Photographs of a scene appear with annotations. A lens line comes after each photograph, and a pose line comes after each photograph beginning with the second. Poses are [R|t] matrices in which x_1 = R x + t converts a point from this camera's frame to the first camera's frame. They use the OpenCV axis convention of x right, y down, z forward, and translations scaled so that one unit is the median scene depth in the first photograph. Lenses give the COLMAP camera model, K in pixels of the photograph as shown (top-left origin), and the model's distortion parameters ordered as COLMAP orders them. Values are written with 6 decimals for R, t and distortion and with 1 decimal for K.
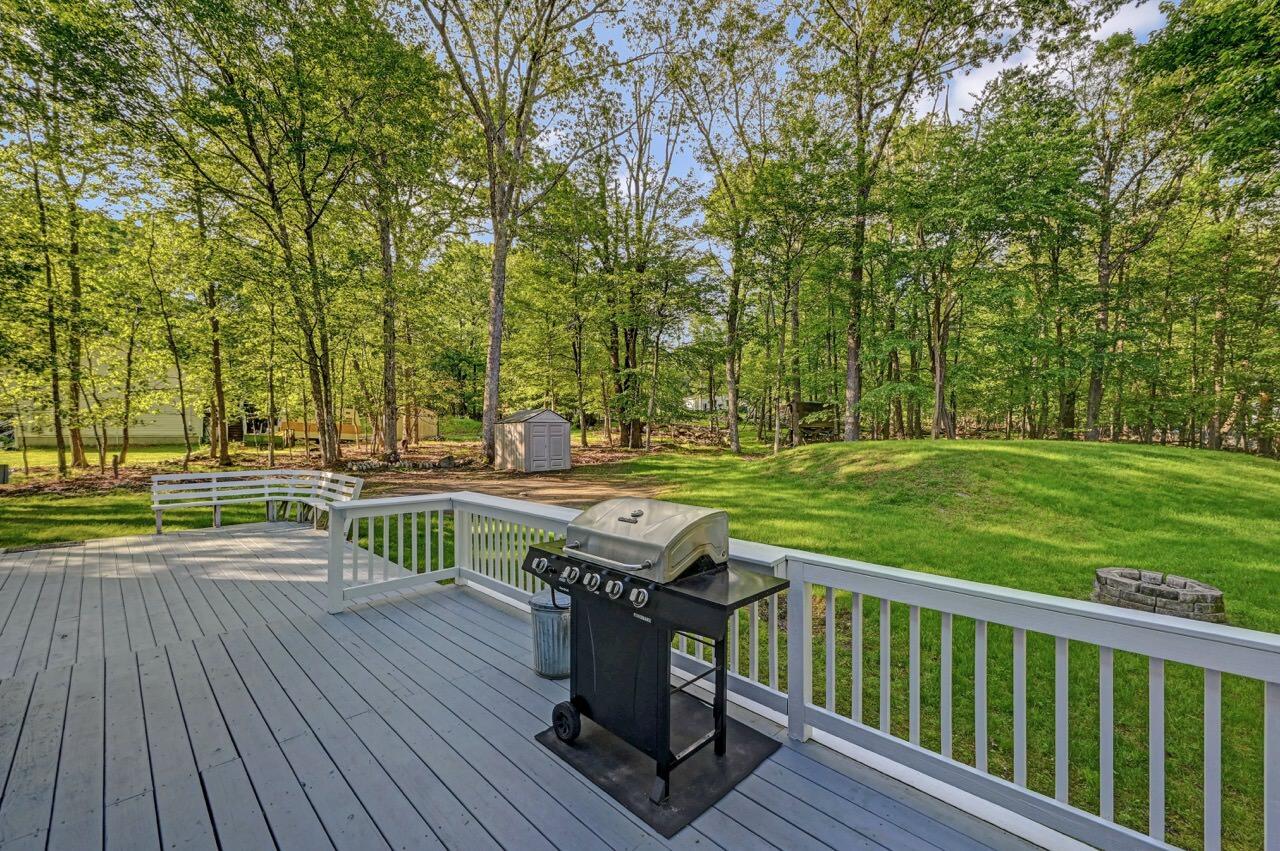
lens RADIAL K [[513.3, 0, 645.6], [0, 513.3, 429.9], [0, 0, 1]] dist [0.003642, -0.000858]
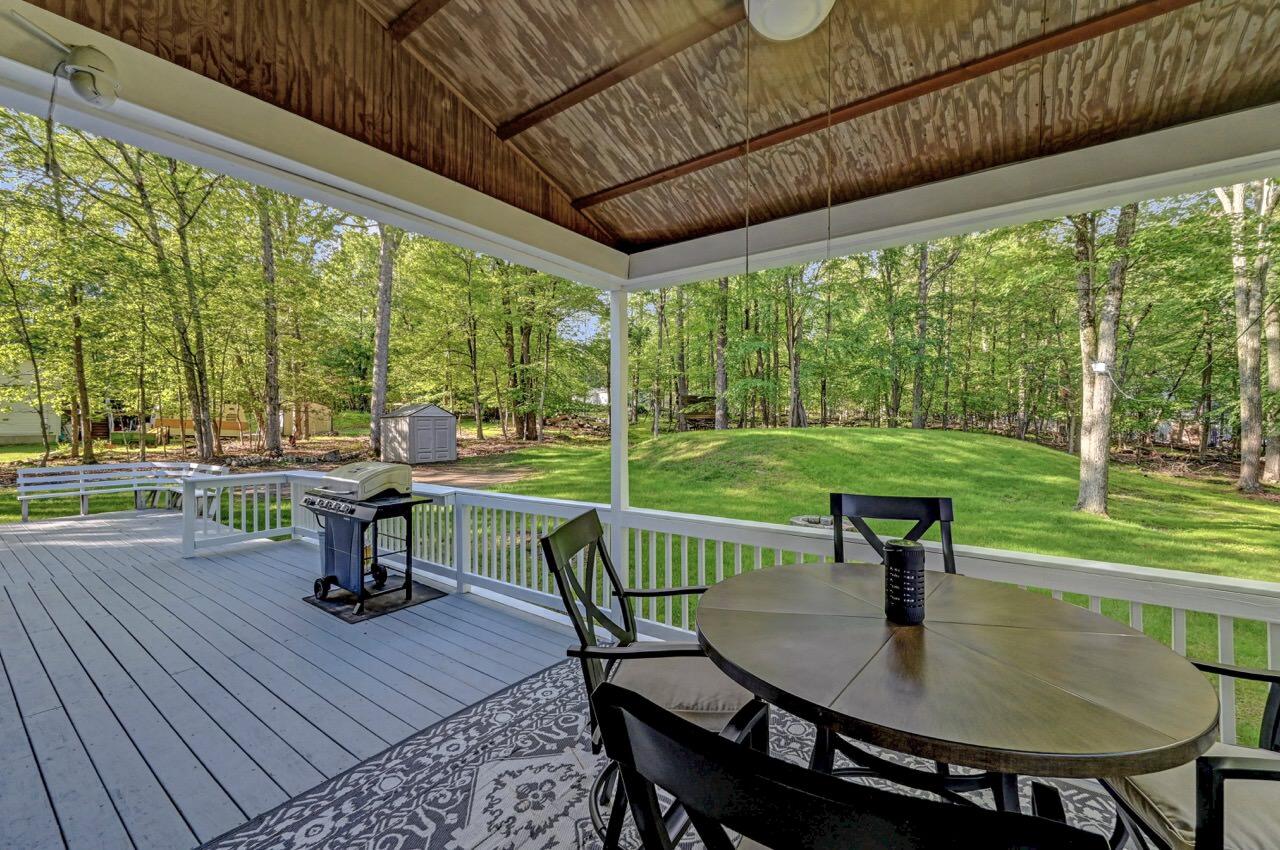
lens RADIAL K [[513.3, 0, 636.6], [0, 513.3, 418.9], [0, 0, 1]] dist [0.003642, -0.000858]
pose [[0.991059, -0.010555, 0.133007, 0.072446], [0.011477, 0.999915, -0.006171, 0.001268], [-0.132930, 0.007642, 0.991096, -0.093731]]
